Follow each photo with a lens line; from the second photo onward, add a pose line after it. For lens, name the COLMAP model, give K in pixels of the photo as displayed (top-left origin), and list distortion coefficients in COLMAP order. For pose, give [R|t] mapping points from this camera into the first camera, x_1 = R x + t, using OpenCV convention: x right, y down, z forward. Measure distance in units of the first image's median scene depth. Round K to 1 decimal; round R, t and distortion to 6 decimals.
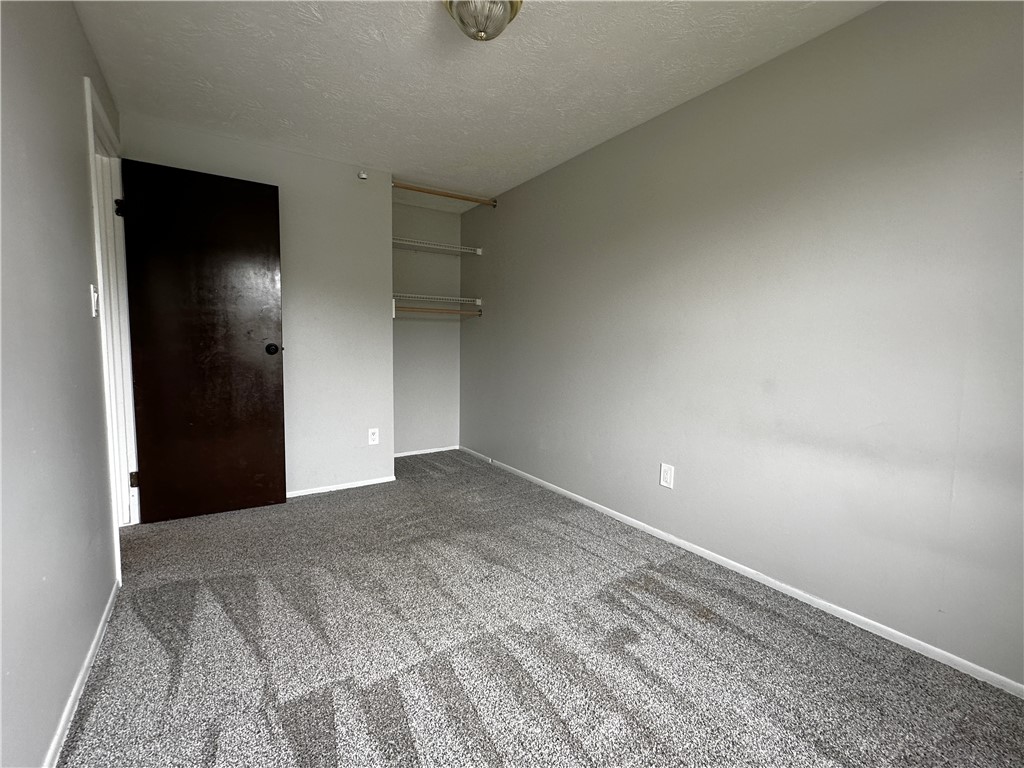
lens RADIAL K [[461.1, 0, 512.0], [0, 461.1, 384.0], [0, 0, 1]] dist [-0.001209, -0.000049]
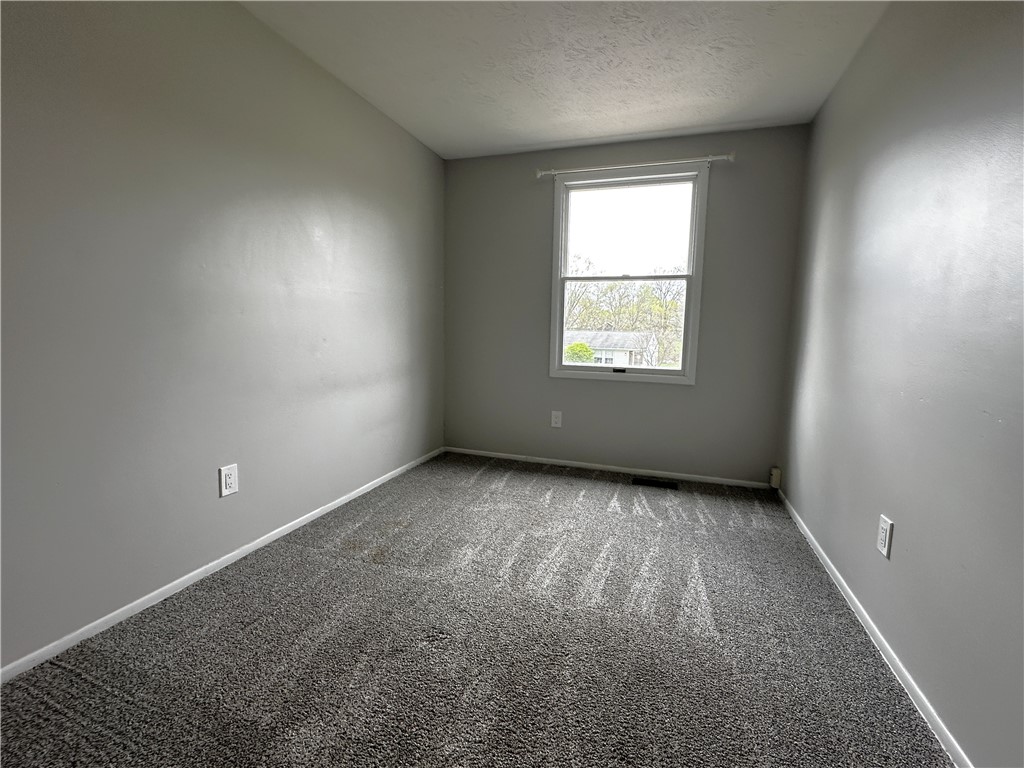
lens RADIAL K [[461.1, 0, 512.0], [0, 461.1, 384.0], [0, 0, 1]] dist [-0.001209, -0.000049]
pose [[-0.623916, -0.116374, 0.772778, -0.641940], [0.039034, 0.982975, 0.179543, -0.093161], [-0.780516, 0.142185, -0.608751, 1.293733]]
